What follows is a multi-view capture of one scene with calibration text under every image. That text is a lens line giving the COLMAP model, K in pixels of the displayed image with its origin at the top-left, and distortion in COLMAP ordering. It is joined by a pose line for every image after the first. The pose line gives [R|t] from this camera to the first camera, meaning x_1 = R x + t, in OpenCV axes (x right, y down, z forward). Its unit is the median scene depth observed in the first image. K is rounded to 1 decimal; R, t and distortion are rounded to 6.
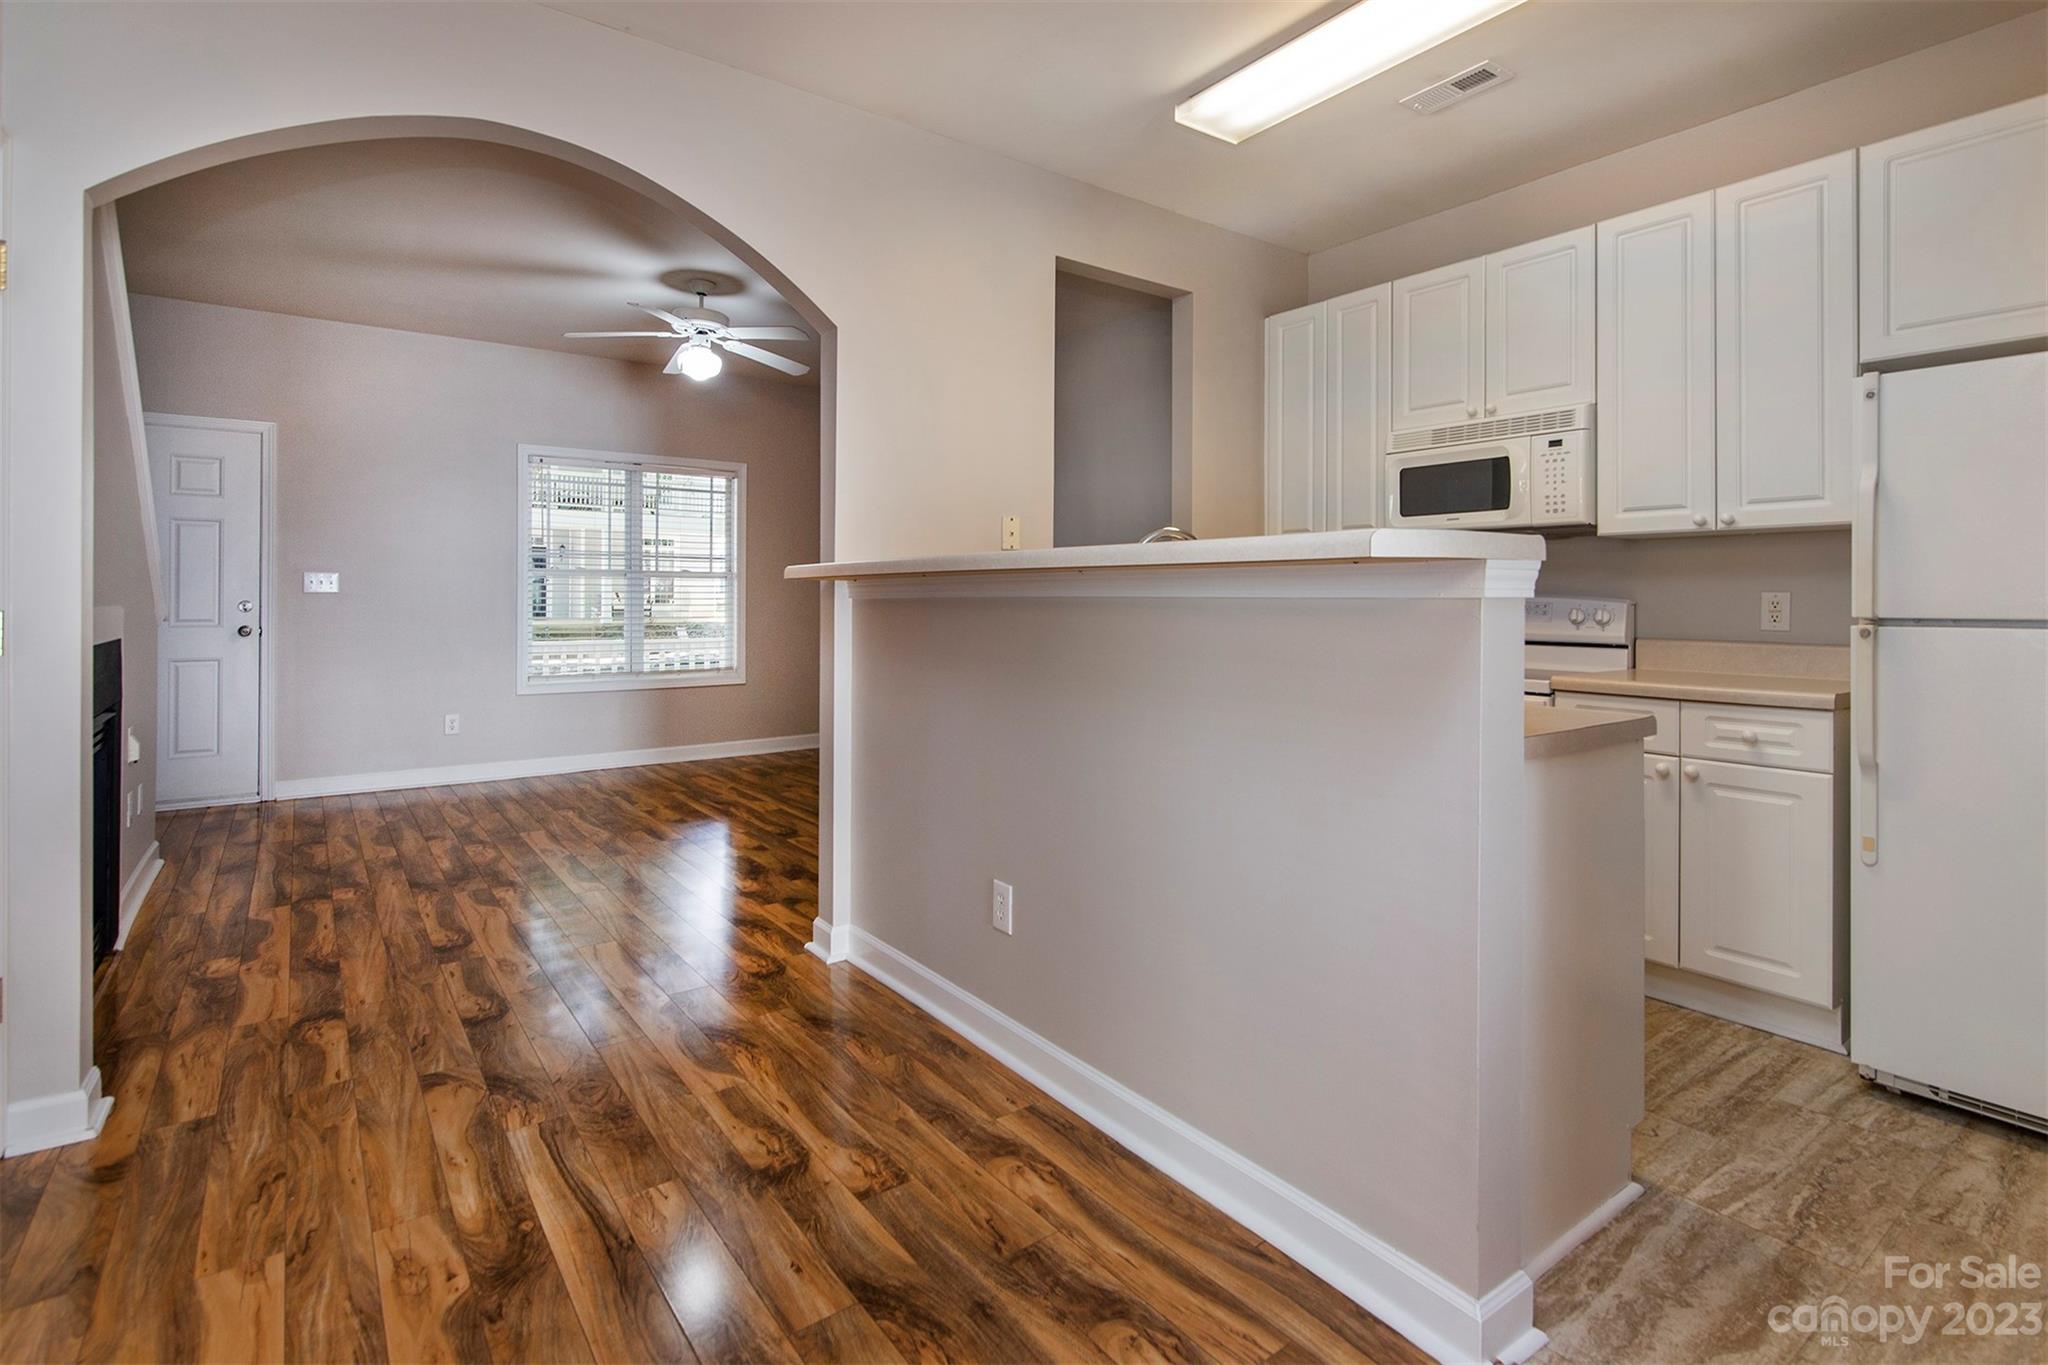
lens RADIAL K [[989.6, 0, 988.7], [0, 989.6, 593.8], [0, 0, 1]] dist [0.004346, -0.002258]
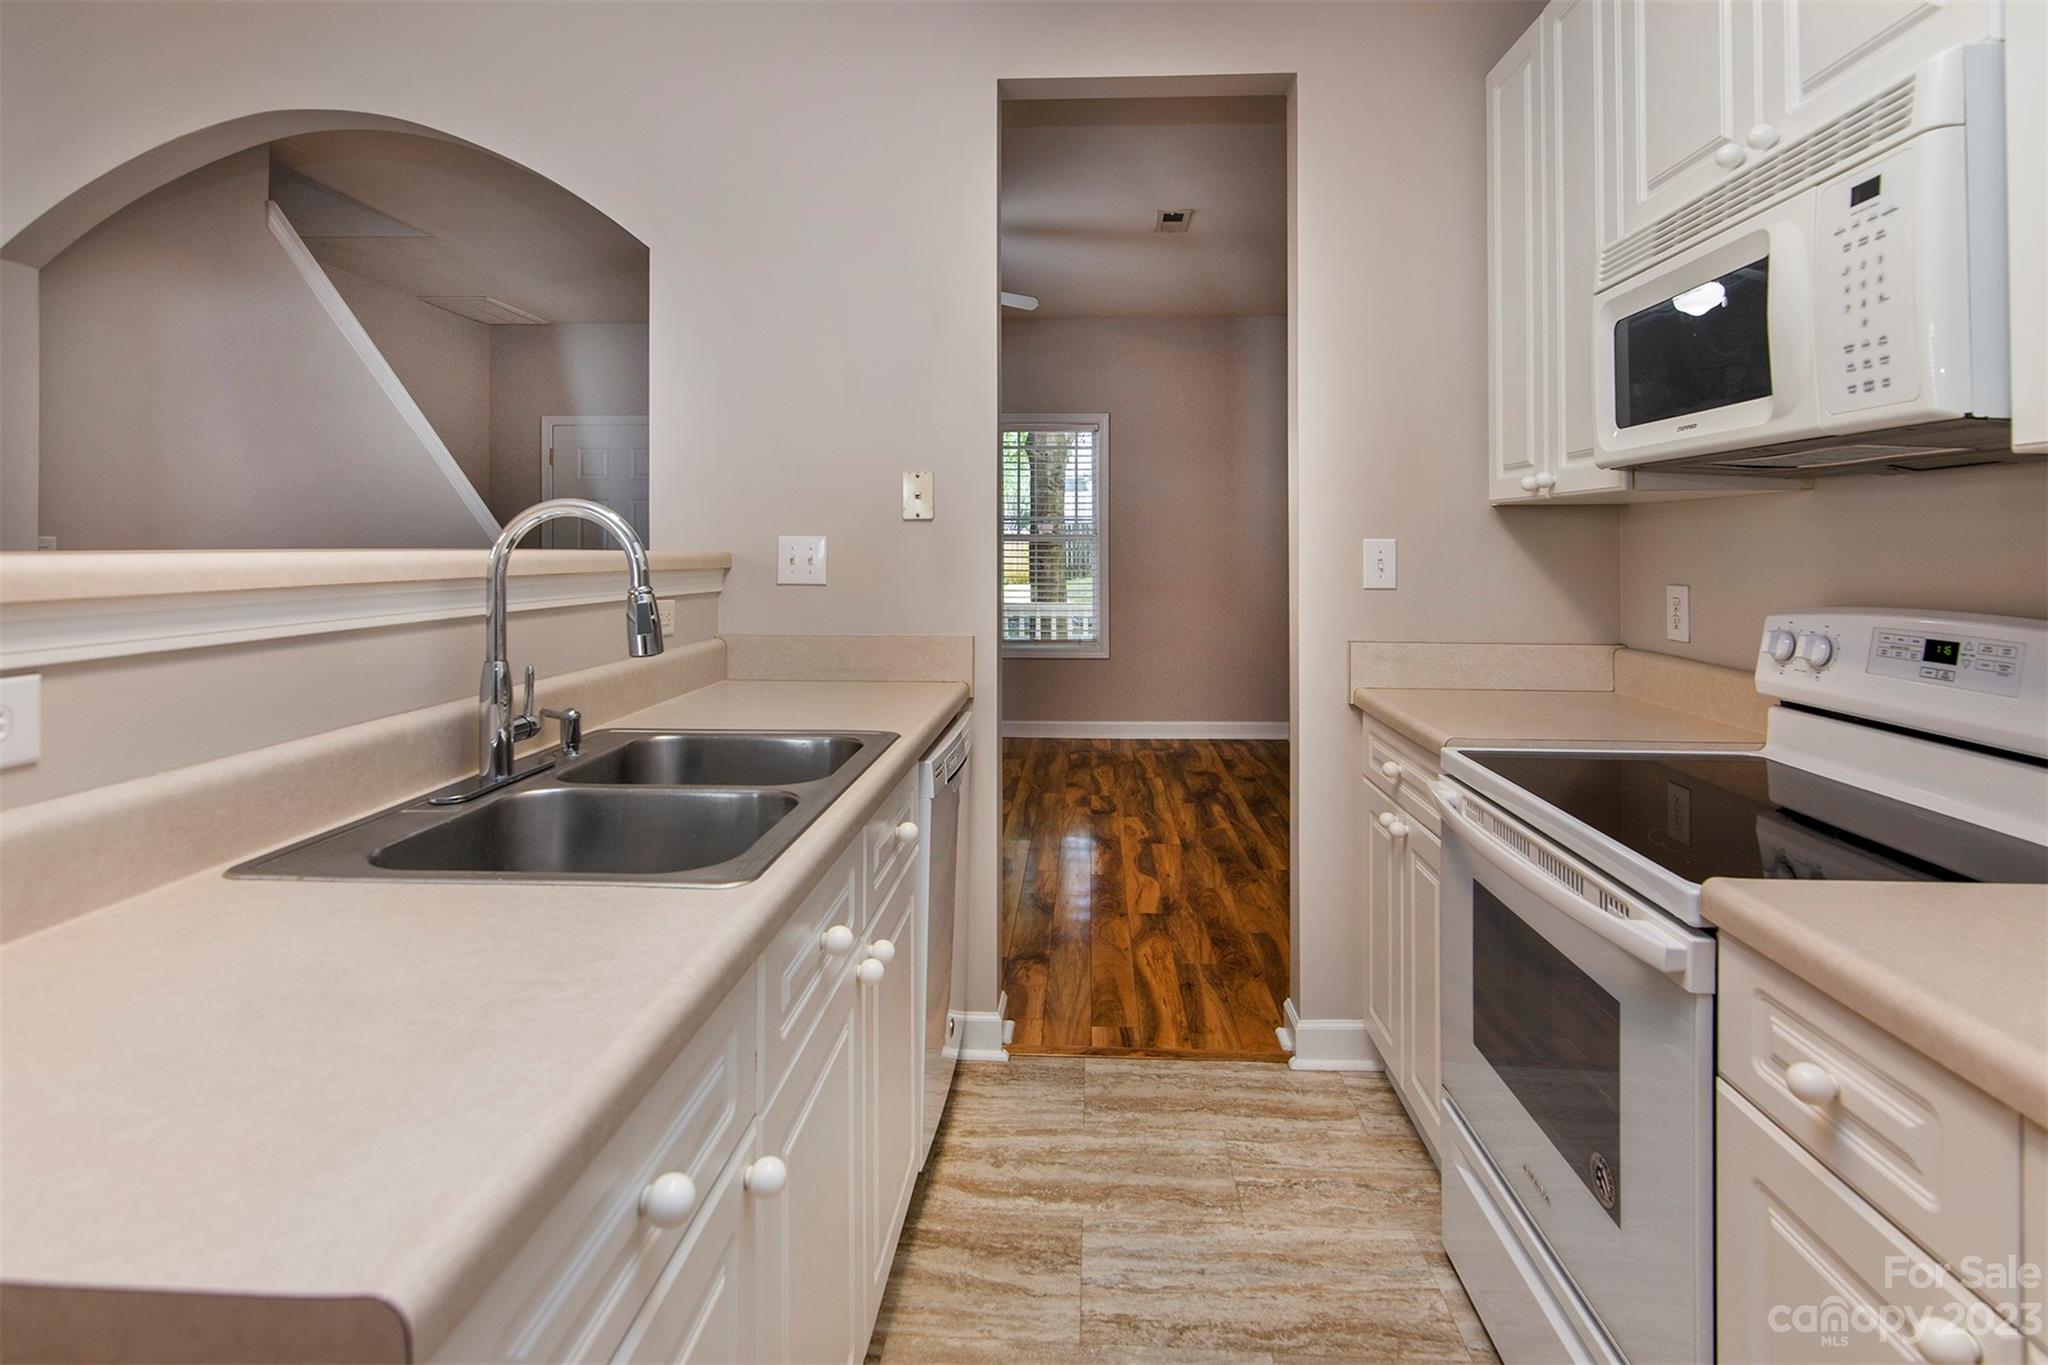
lens RADIAL K [[989.6, 0, 1032.1], [0, 989.6, 533.4], [0, 0, 1]] dist [0.004346, -0.002258]
pose [[0.778507, -0.010832, -0.627543, 0.563285], [0.005843, 0.999933, -0.010011, -0.031103], [0.627609, 0.004127, 0.778518, 0.551550]]
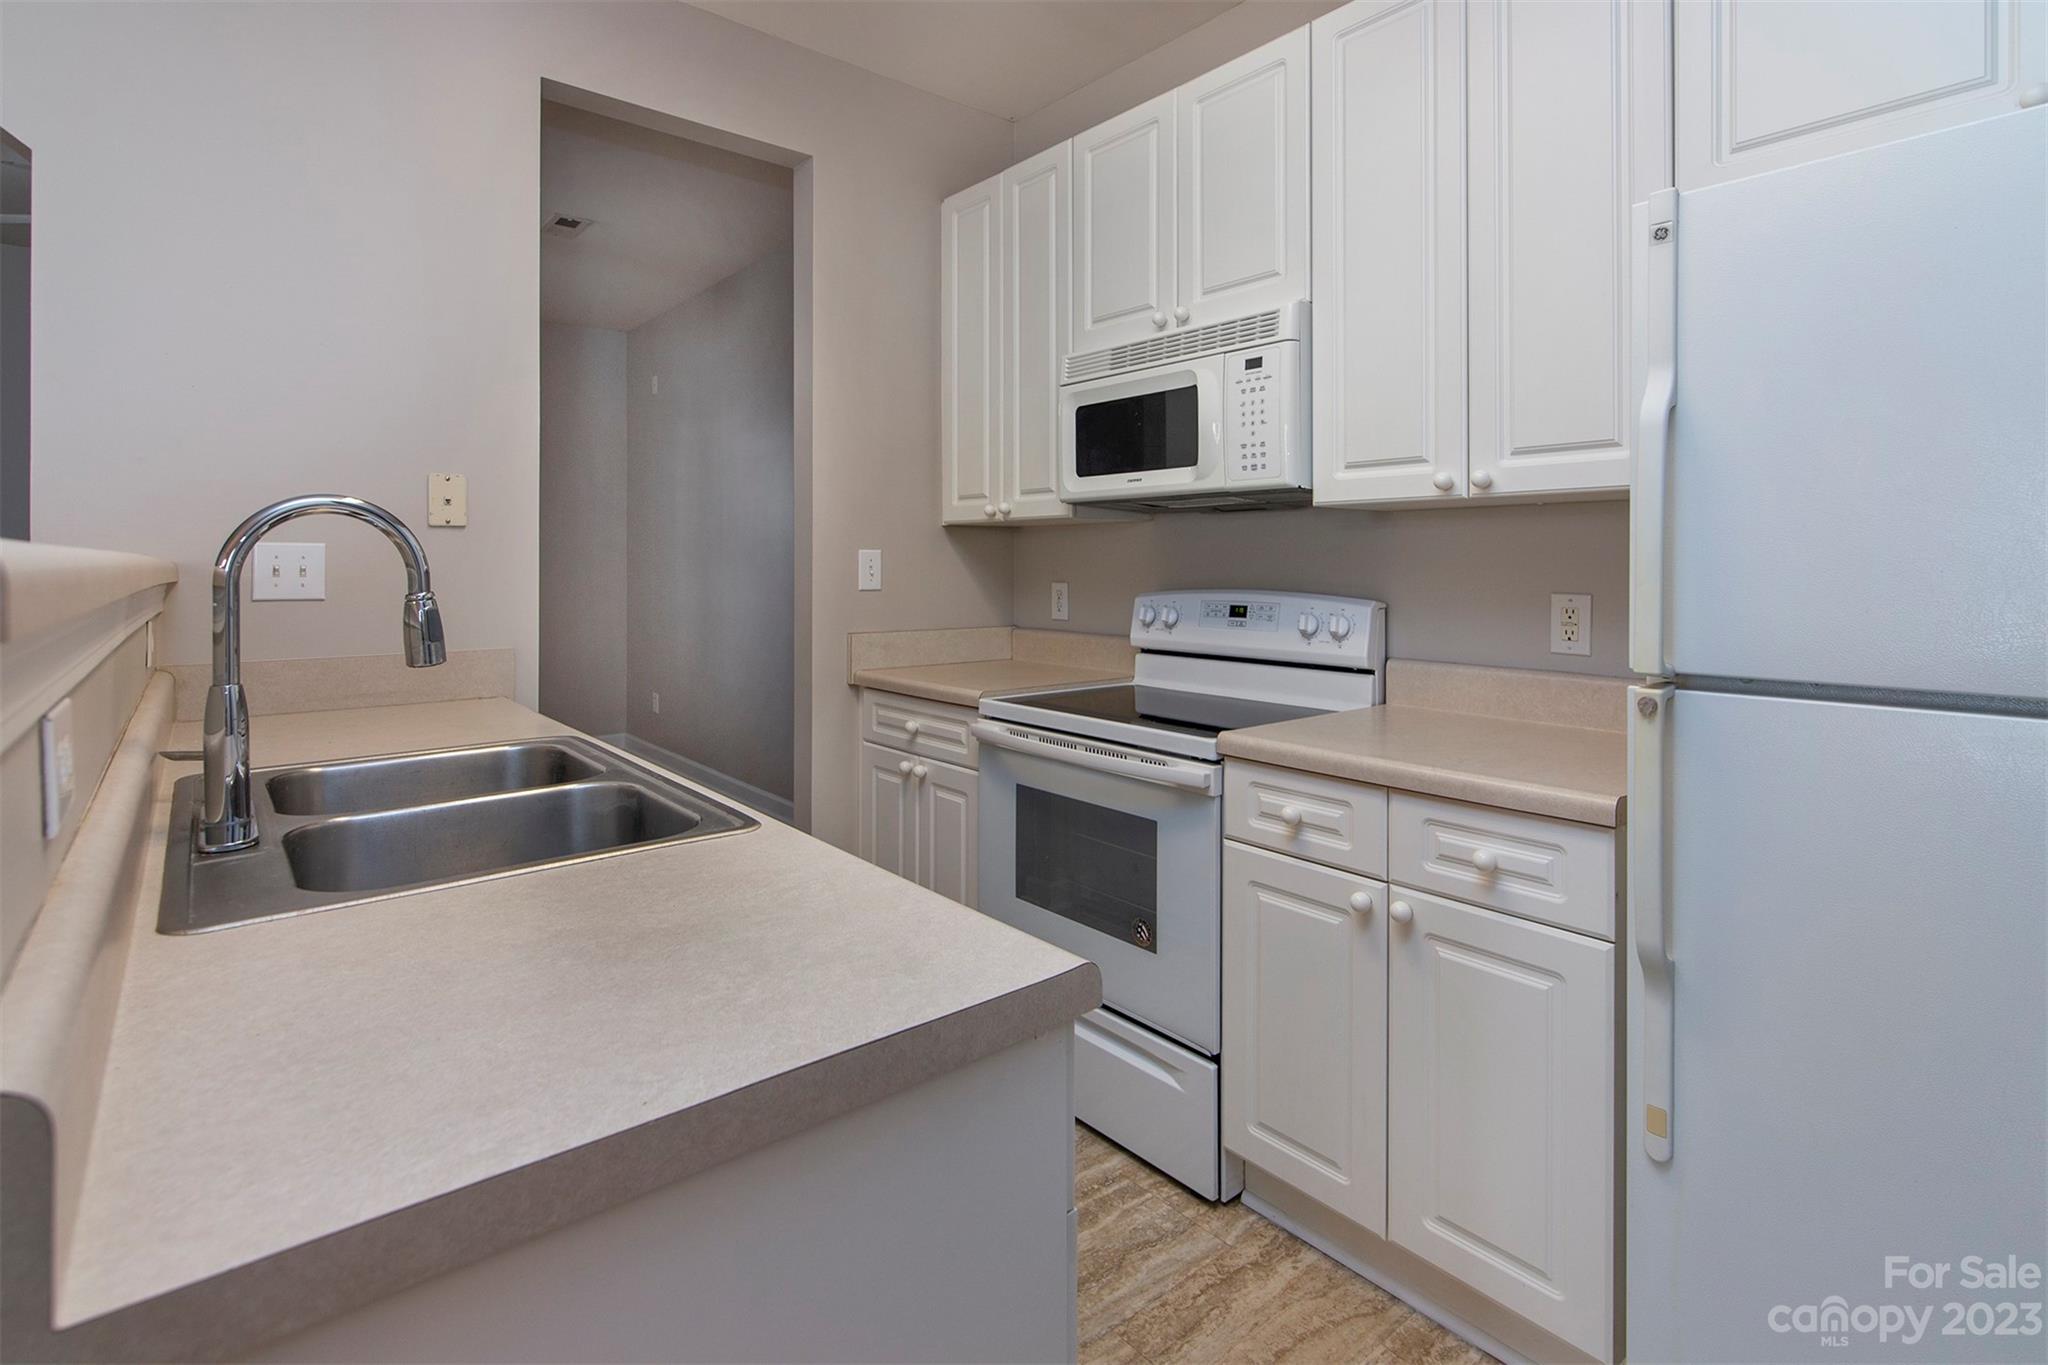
lens RADIAL K [[989.6, 0, 1000.8], [0, 989.6, 561.5], [0, 0, 1]] dist [0.004346, -0.002258]
pose [[0.998210, -0.004421, 0.059645, 0.368724], [0.004129, 0.999979, 0.005015, -0.026190], [-0.059666, -0.004760, 0.998207, 0.363465]]
